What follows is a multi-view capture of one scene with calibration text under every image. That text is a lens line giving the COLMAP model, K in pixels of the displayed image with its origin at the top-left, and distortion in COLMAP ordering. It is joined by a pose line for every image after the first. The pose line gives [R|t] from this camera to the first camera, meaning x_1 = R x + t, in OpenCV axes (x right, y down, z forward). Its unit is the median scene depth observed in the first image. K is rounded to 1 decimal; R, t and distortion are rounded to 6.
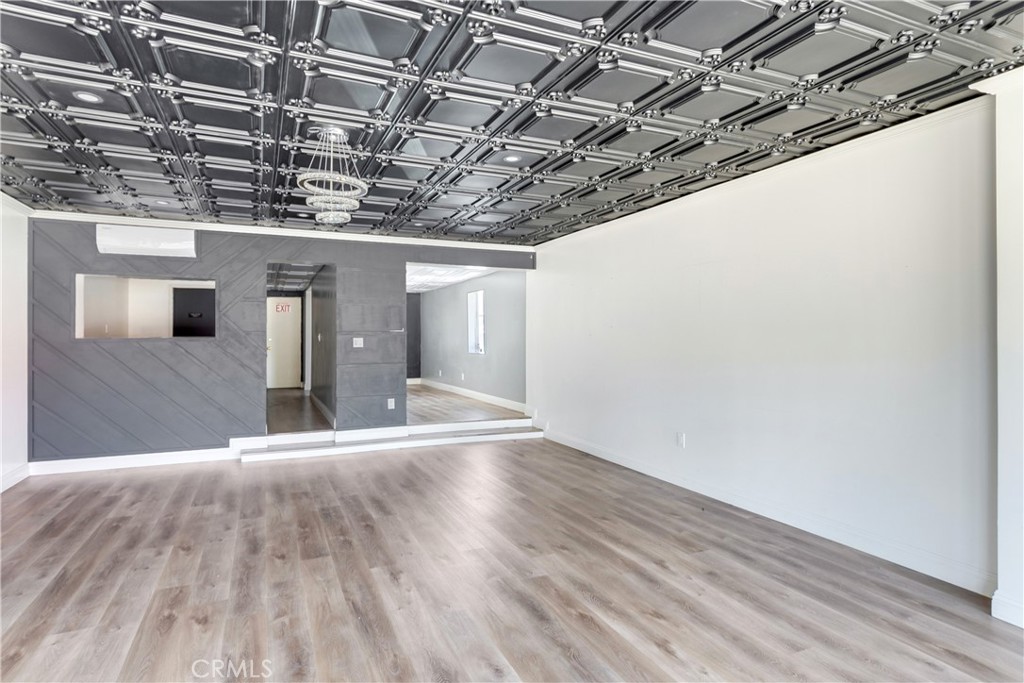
lens RADIAL K [[543.7, 0, 505.1], [0, 543.7, 338.6], [0, 0, 1]] dist [0.009188, -0.010370]
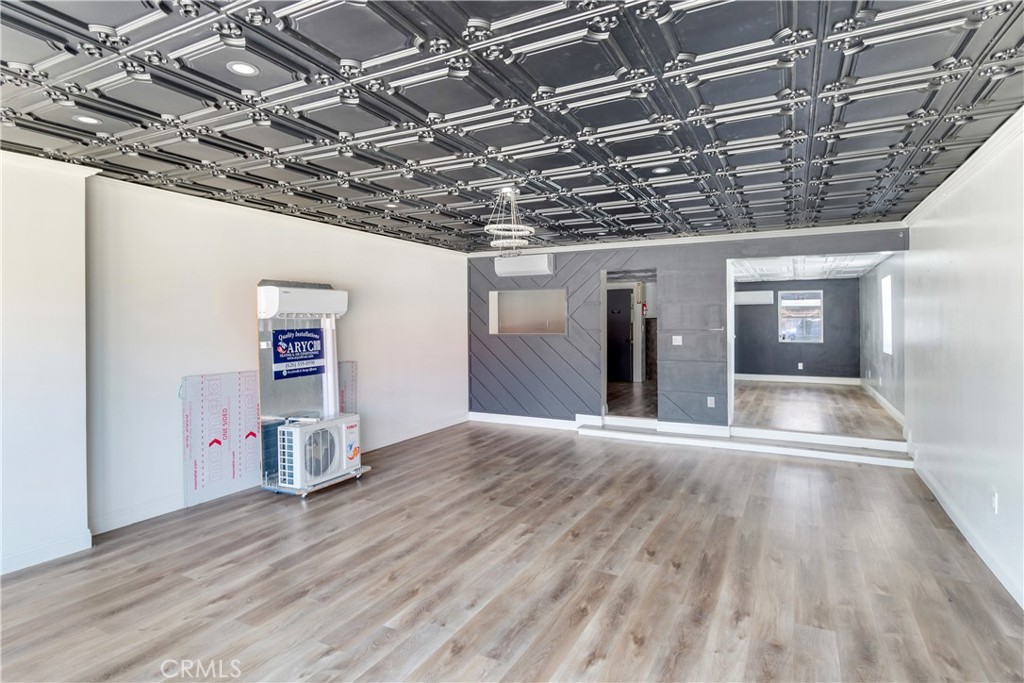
lens RADIAL K [[543.7, 0, 505.4], [0, 543.7, 322.7], [0, 0, 1]] dist [0.009188, -0.010370]
pose [[0.623155, 0.000455, -0.782098, 0.642789], [-0.002589, 0.999996, -0.001481, -0.045338], [0.782094, 0.002948, 0.623154, 0.141946]]
